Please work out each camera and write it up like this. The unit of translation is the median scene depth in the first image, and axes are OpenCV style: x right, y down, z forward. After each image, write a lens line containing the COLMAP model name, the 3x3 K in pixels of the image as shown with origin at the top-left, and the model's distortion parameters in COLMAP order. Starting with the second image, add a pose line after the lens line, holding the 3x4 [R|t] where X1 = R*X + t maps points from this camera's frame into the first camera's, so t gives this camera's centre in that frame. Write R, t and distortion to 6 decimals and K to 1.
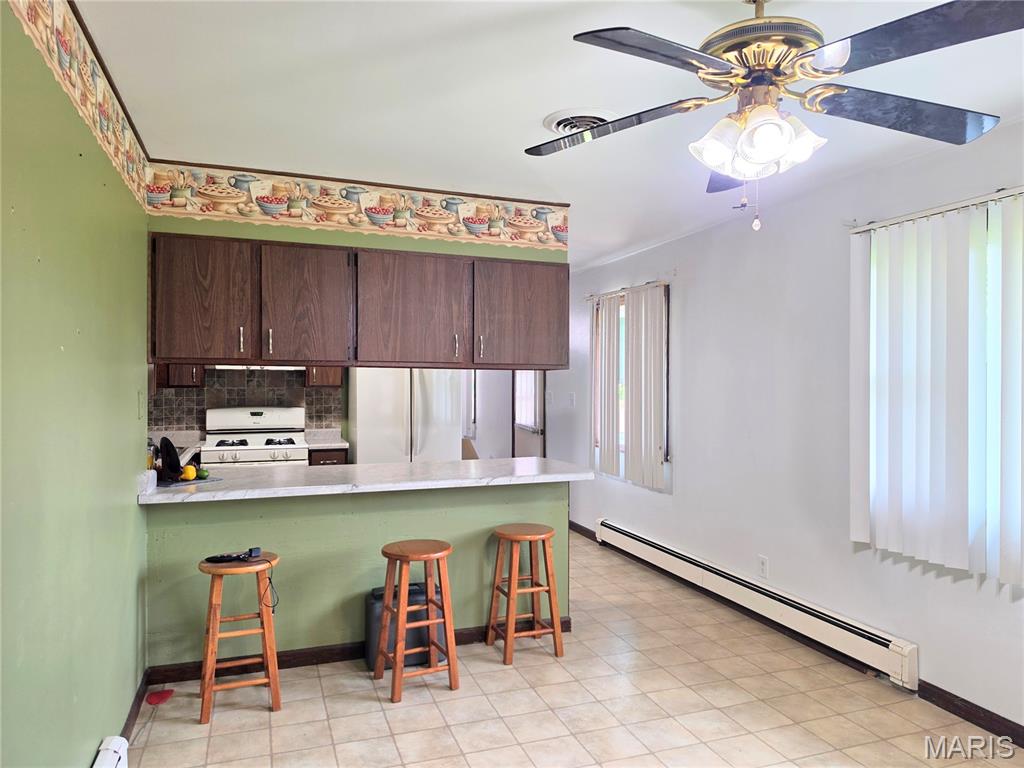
lens RADIAL K [[708.1, 0, 501.9], [0, 708.1, 420.2], [0, 0, 1]] dist [0.035603, -0.060725]
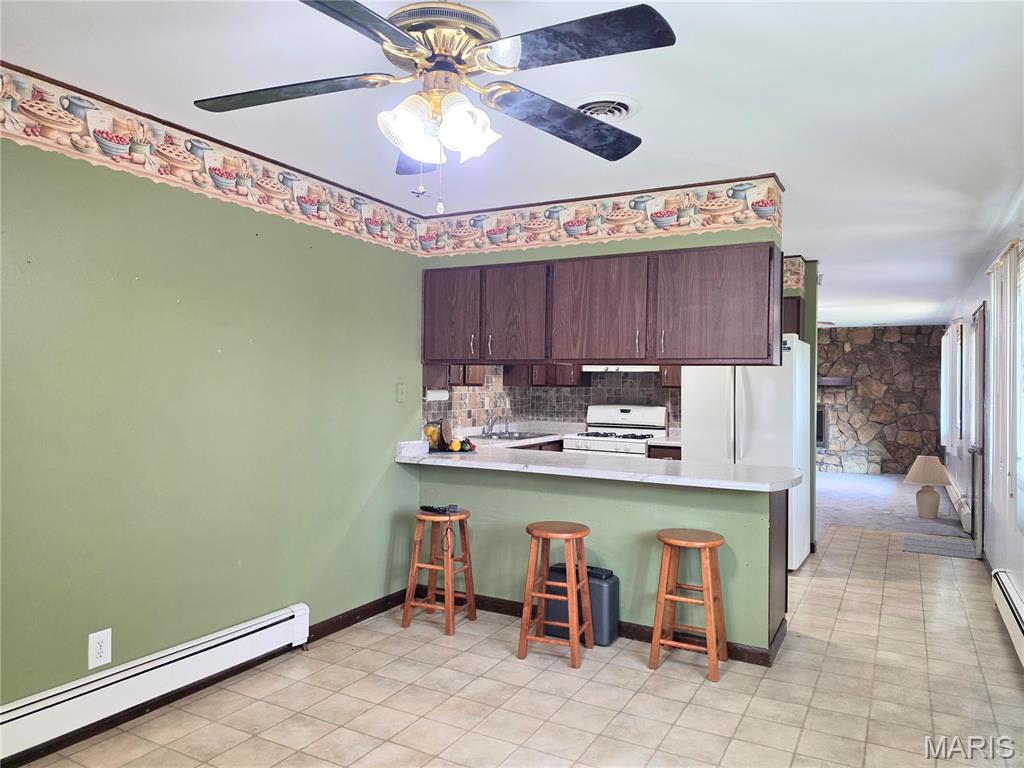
lens RADIAL K [[708.1, 0, 487.8], [0, 708.1, 410.9], [0, 0, 1]] dist [0.035603, -0.060725]
pose [[0.644630, 0.030012, -0.763906, 0.575446], [-0.046593, 0.998914, -0.000073, 0.004035], [0.763074, 0.035640, 0.645328, 0.186437]]
